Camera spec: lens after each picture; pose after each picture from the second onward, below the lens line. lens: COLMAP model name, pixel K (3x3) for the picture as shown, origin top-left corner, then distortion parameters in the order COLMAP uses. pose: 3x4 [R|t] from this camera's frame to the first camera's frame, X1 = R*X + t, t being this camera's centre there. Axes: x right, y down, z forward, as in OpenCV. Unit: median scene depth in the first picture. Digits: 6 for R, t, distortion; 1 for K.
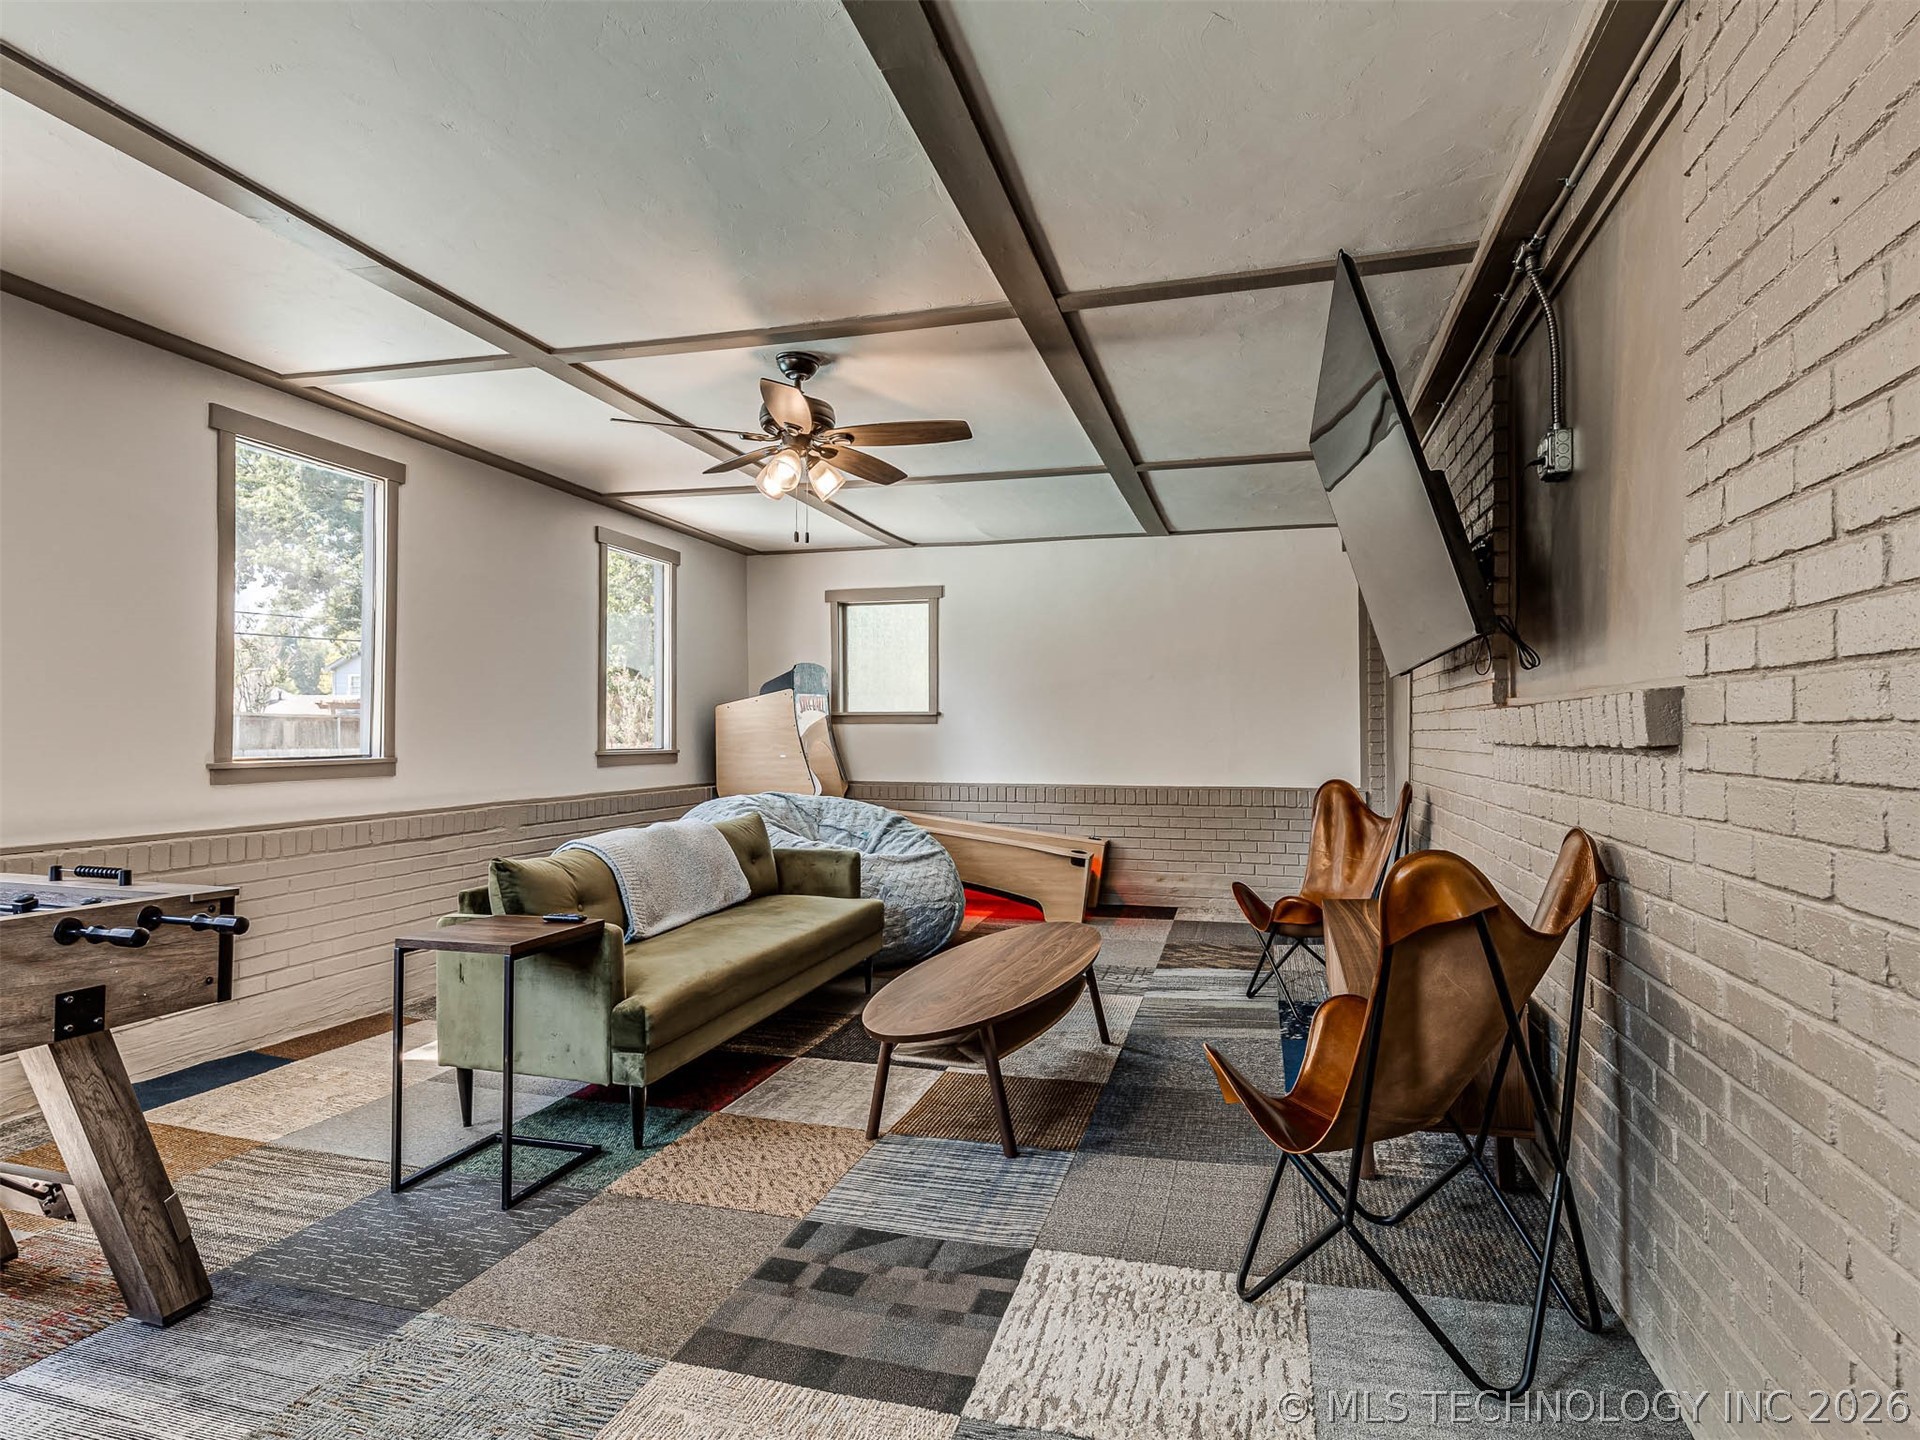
lens RADIAL K [[970.7, 0, 962.9], [0, 970.7, 714.3], [0, 0, 1]] dist [0.005888, -0.000528]
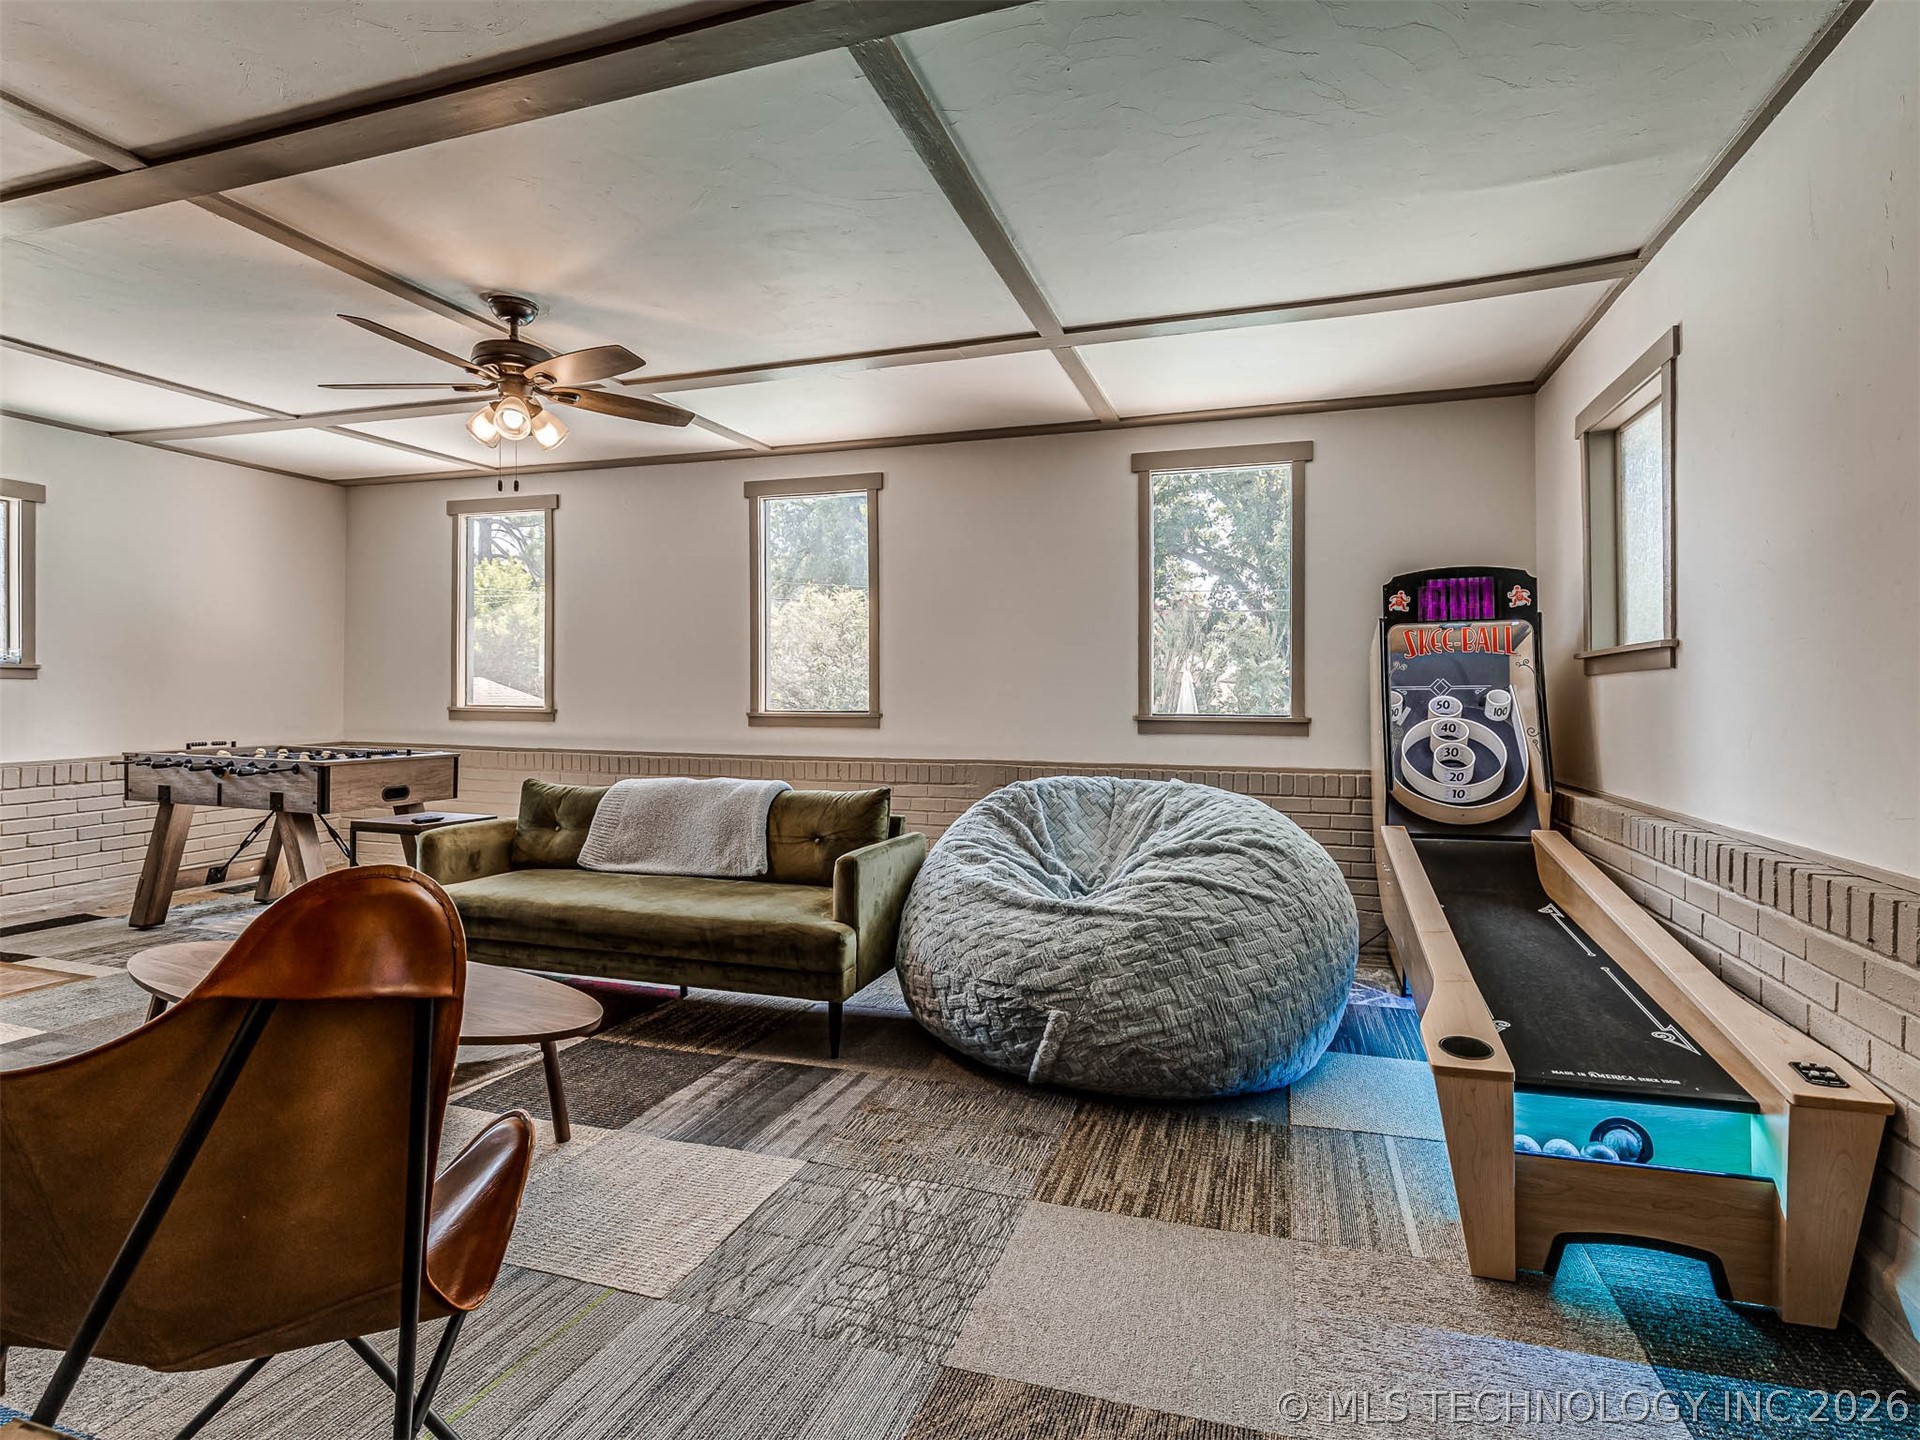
lens RADIAL K [[1046.1, 0, 1208.3], [0, 1046.1, 691.0], [0, 0, 1]] dist [0.015463, 0.000356]
pose [[-0.016330, -0.002037, -0.999865, 1.012231], [0.016274, 0.999865, -0.002303, 0.038542], [0.999734, -0.016310, -0.016294, 1.963661]]
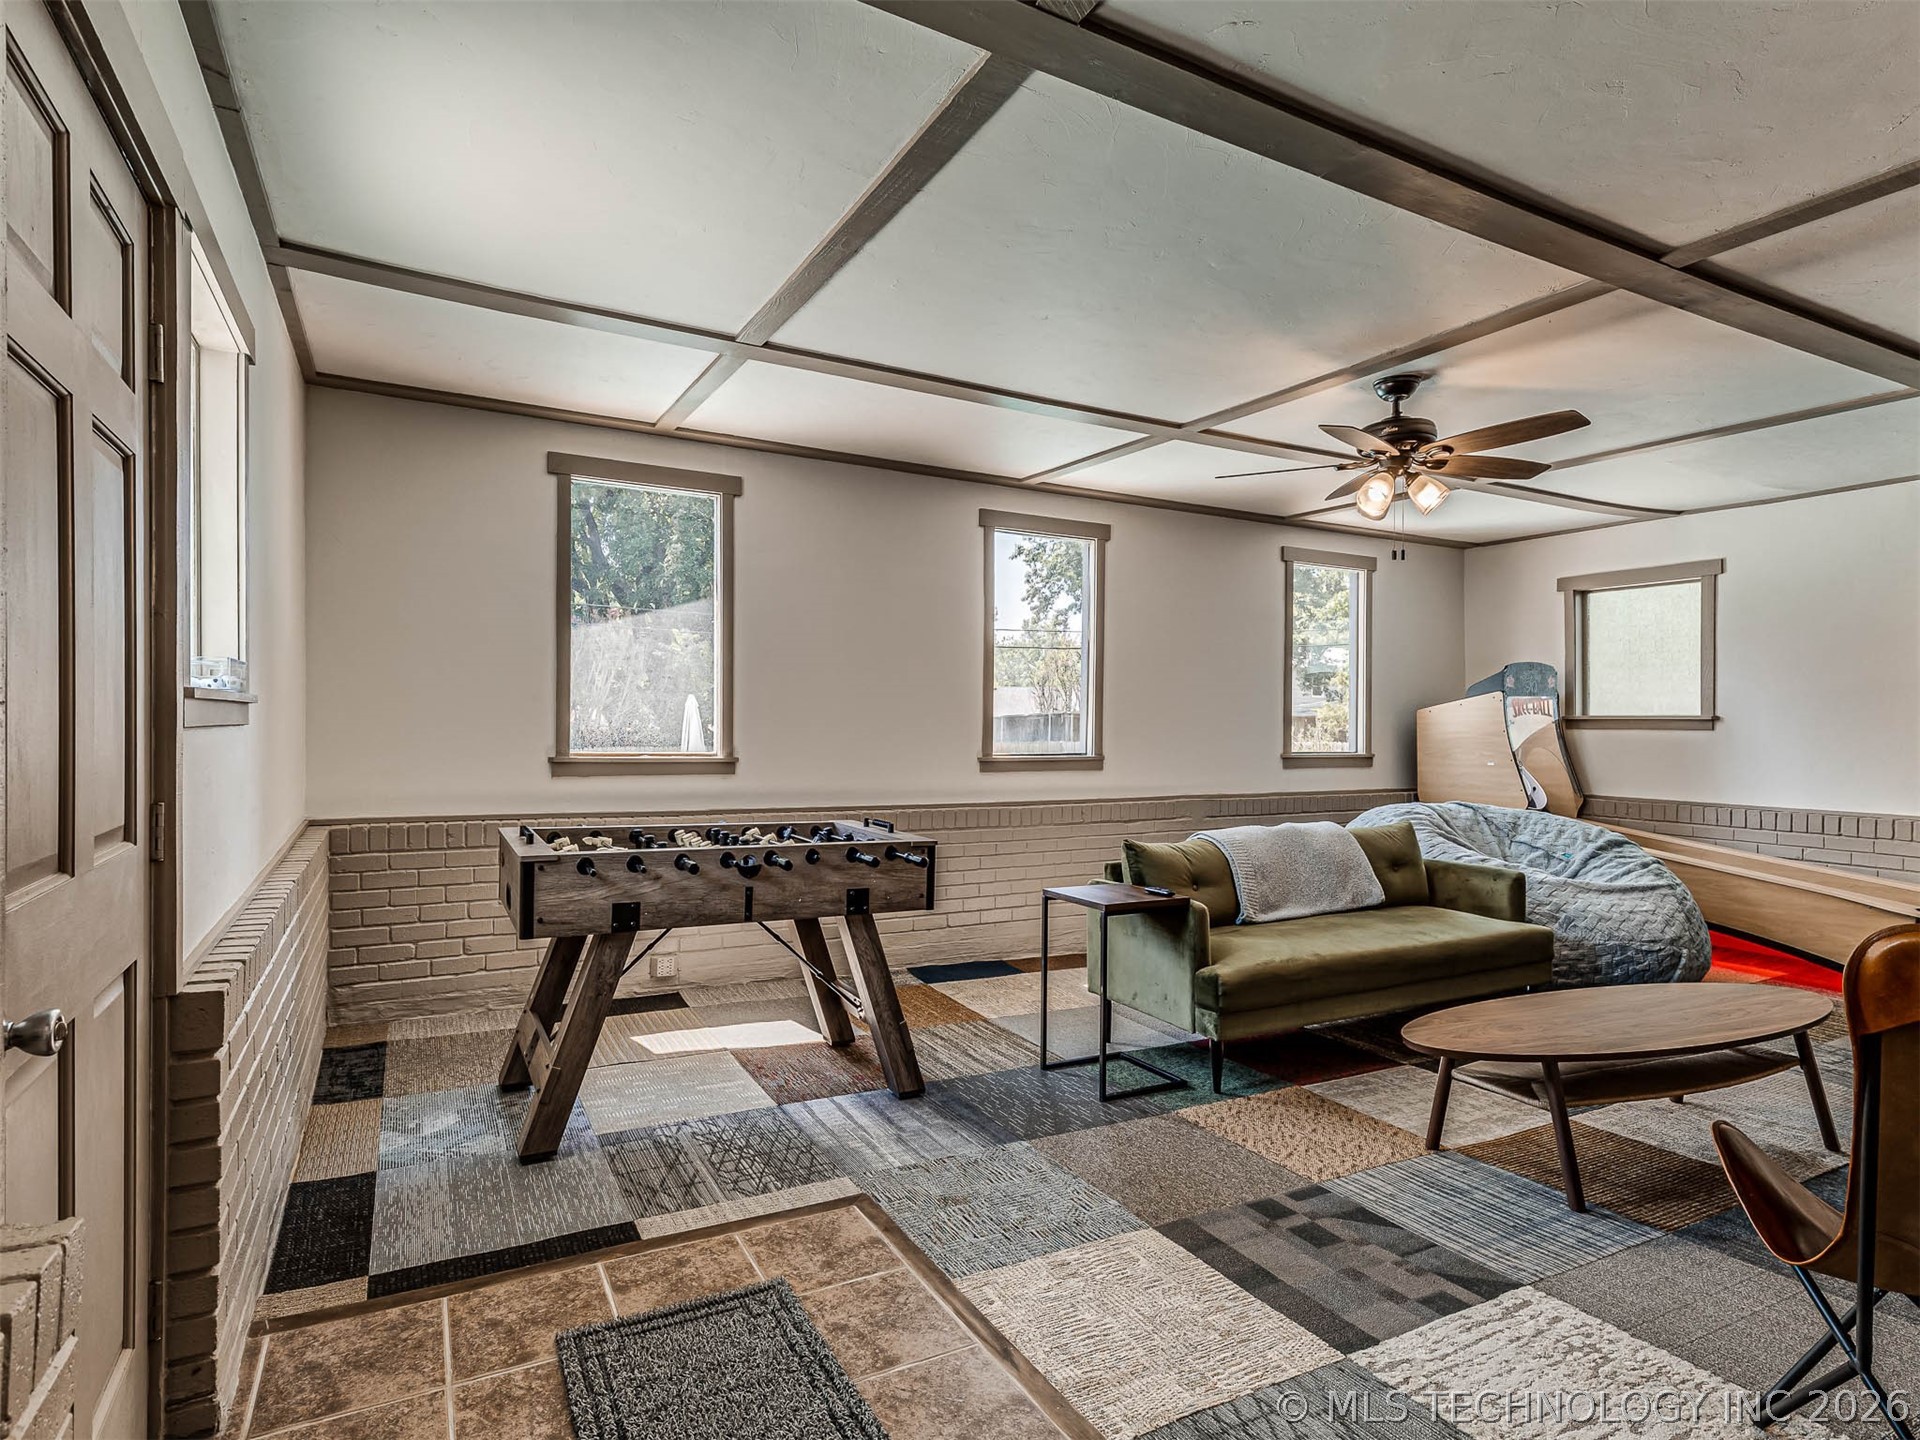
lens RADIAL K [[1006.5, 0, 963.3], [0, 1006.5, 710.6], [0, 0, 1]] dist [0.001366, -0.000993]
pose [[0.710120, 0.000135, -0.704080, 0.293179], [0.002103, 0.999995, 0.002314, -0.024726], [0.704077, -0.003124, 0.710117, -0.089830]]
